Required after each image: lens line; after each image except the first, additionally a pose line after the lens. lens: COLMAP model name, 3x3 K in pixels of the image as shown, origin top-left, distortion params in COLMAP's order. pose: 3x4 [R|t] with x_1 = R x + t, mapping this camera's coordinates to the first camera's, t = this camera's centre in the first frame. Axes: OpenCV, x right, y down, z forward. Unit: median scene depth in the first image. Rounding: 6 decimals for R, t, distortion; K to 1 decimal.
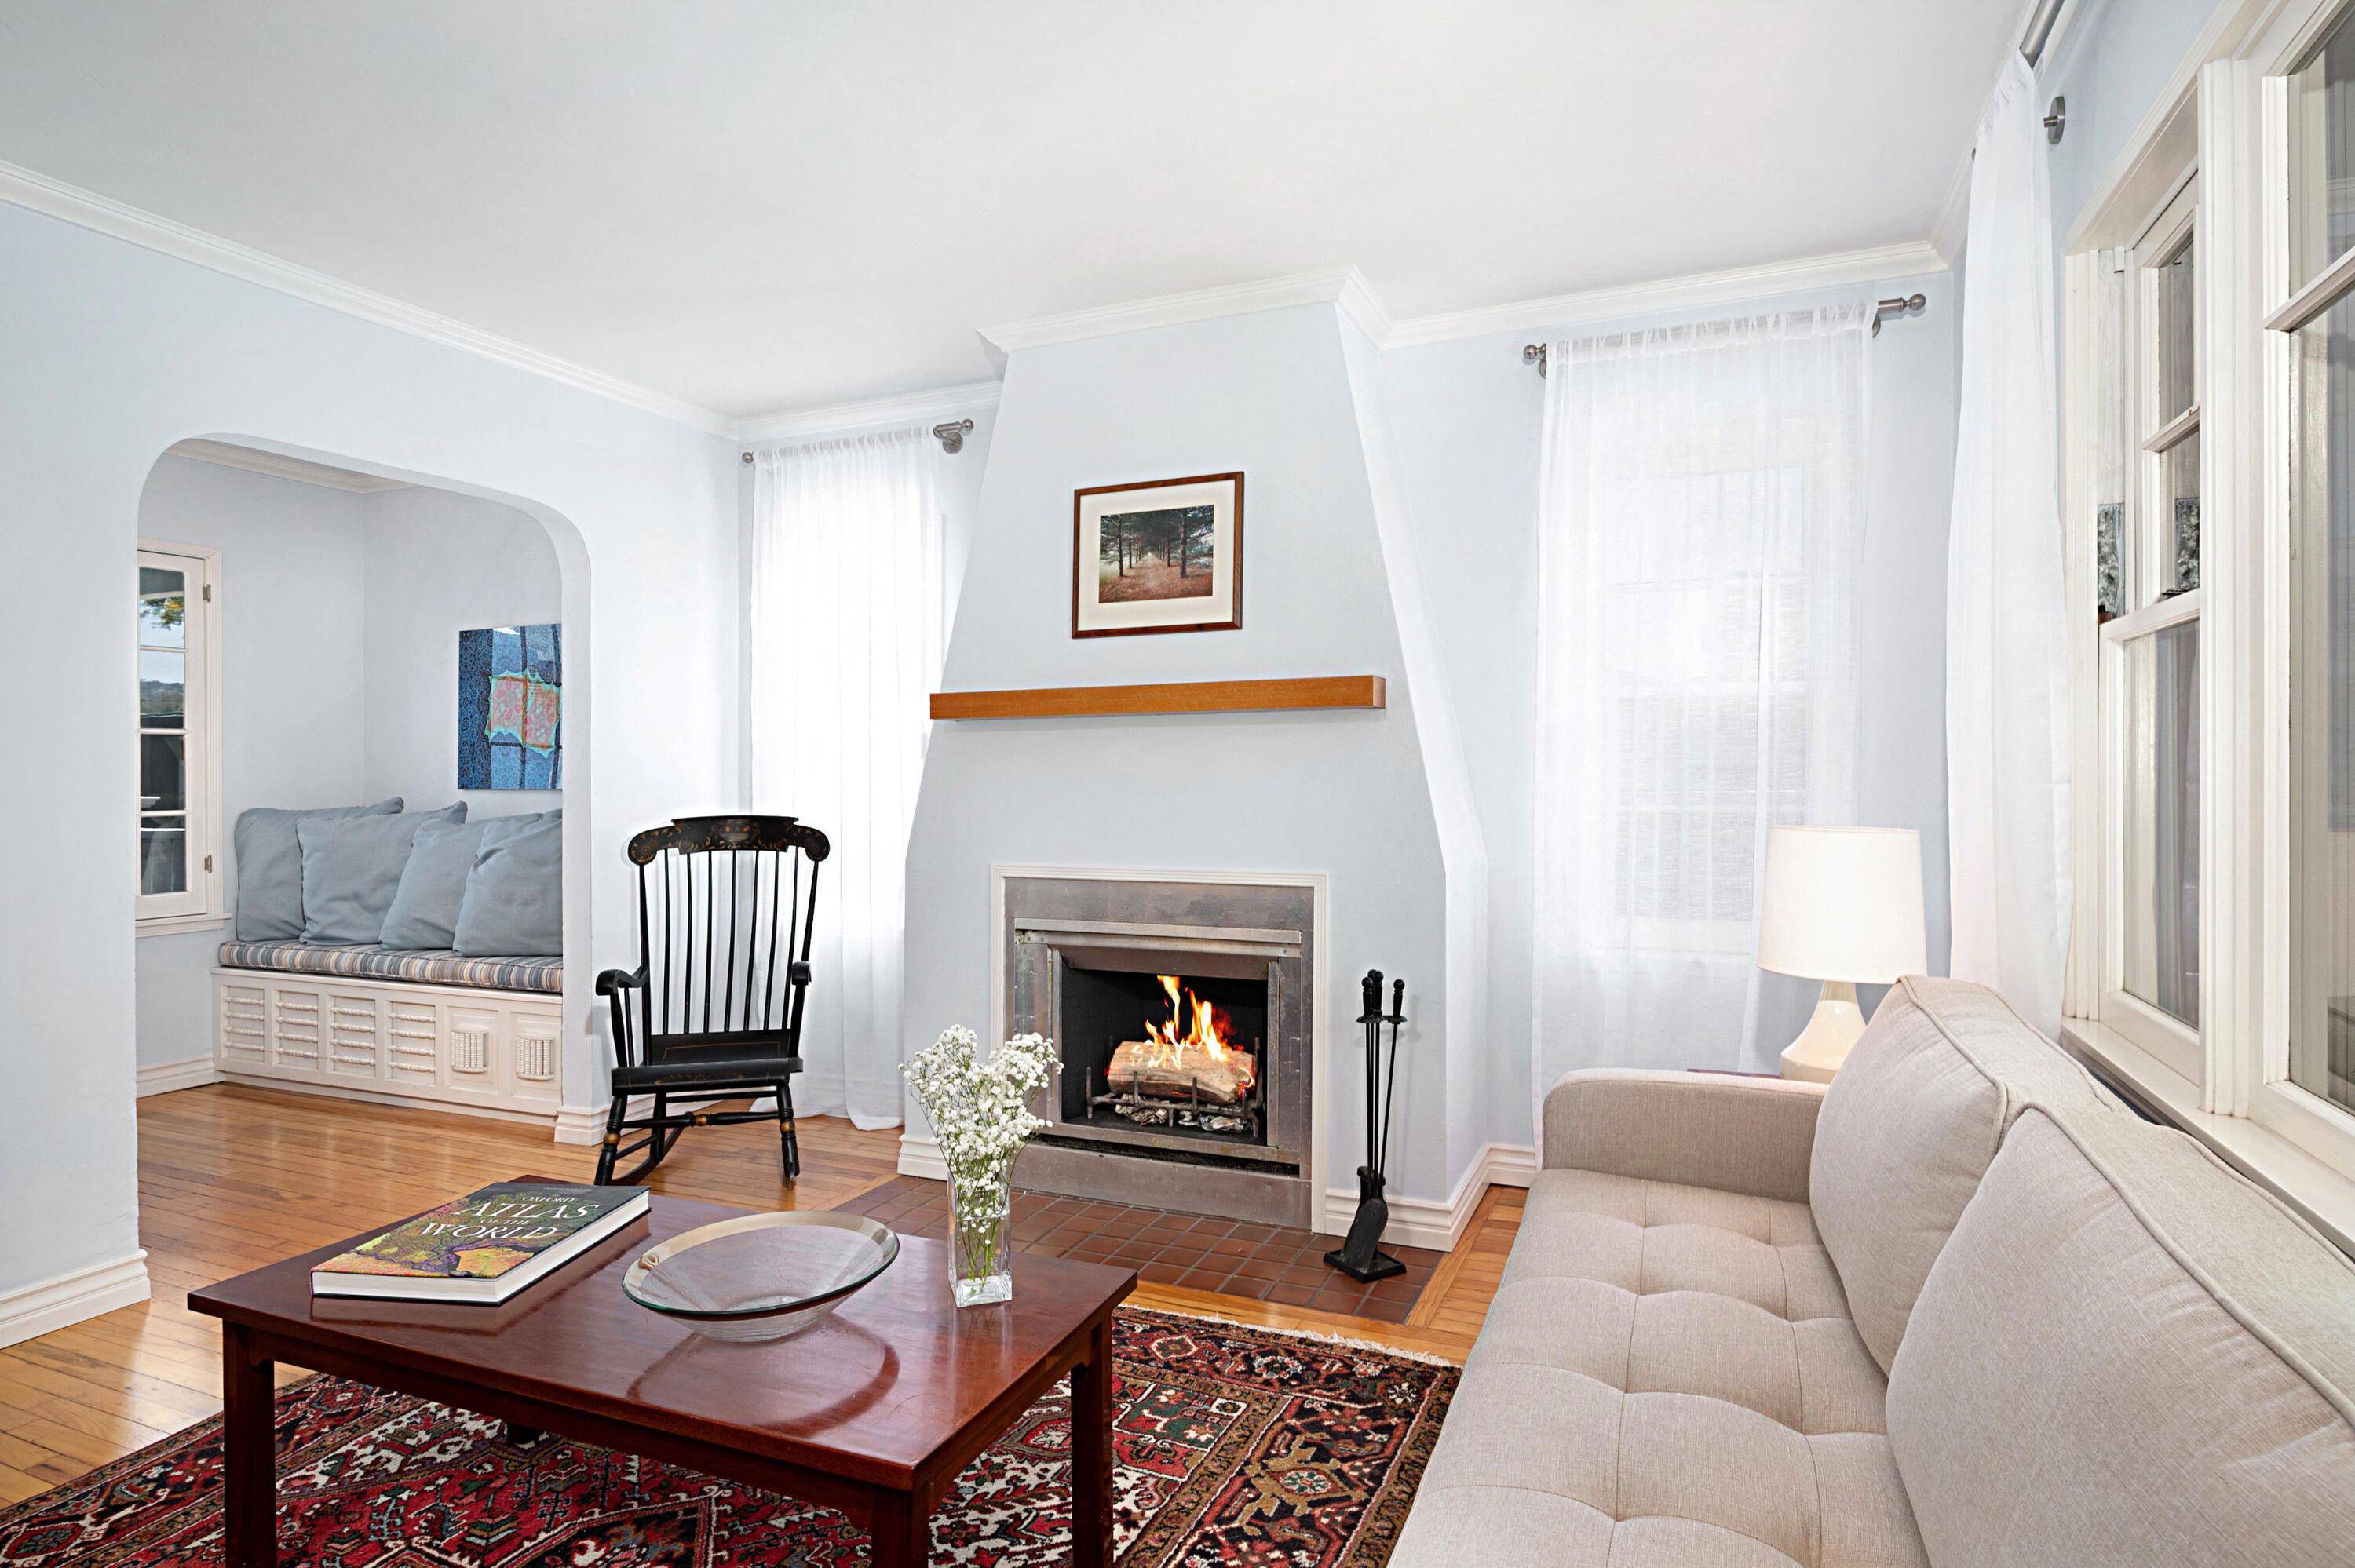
lens RADIAL K [[1270.0, 0, 1150.3], [0, 1270.0, 785.7], [0, 0, 1]] dist [0.000879, -0.001047]
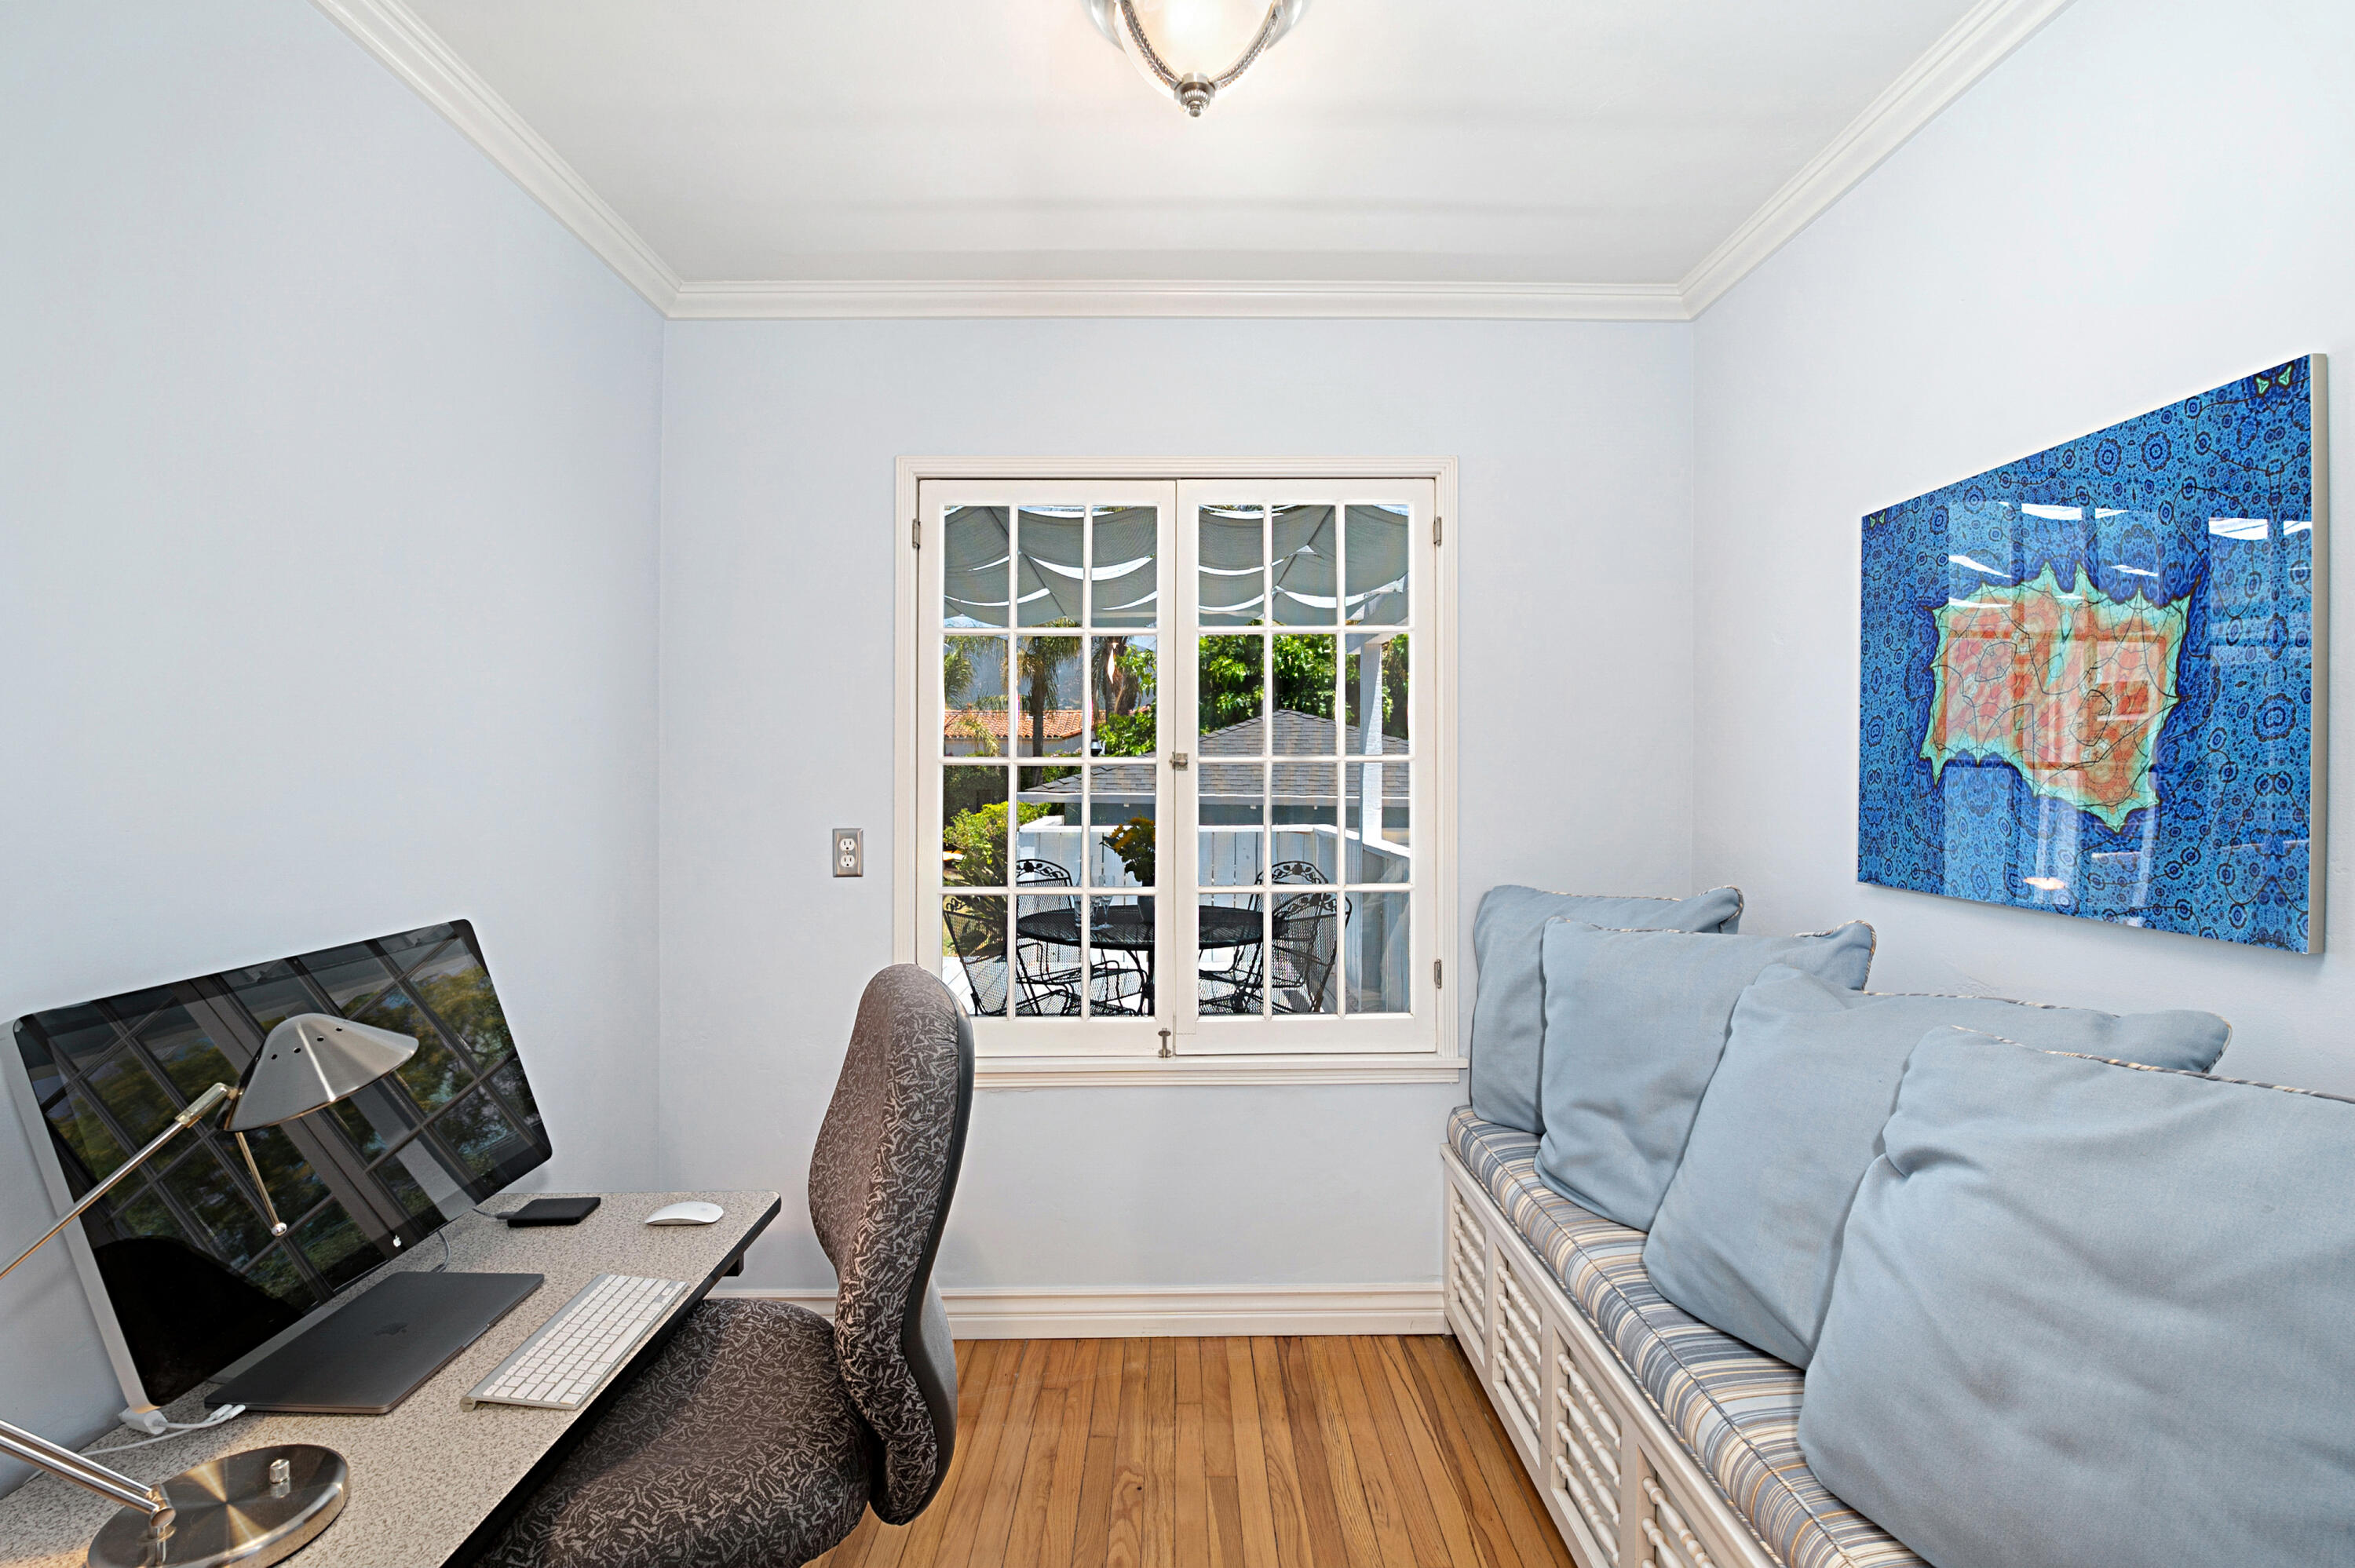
lens RADIAL K [[1007.8, 0, 1178.0], [0, 1007.8, 771.3], [0, 0, 1]] dist [0.000071, -0.000066]
pose [[0.414741, -0.004774, -0.909927, -0.340938], [0.001360, 0.999988, -0.004627, -0.035074], [0.909938, 0.000682, 0.414743, 0.670779]]
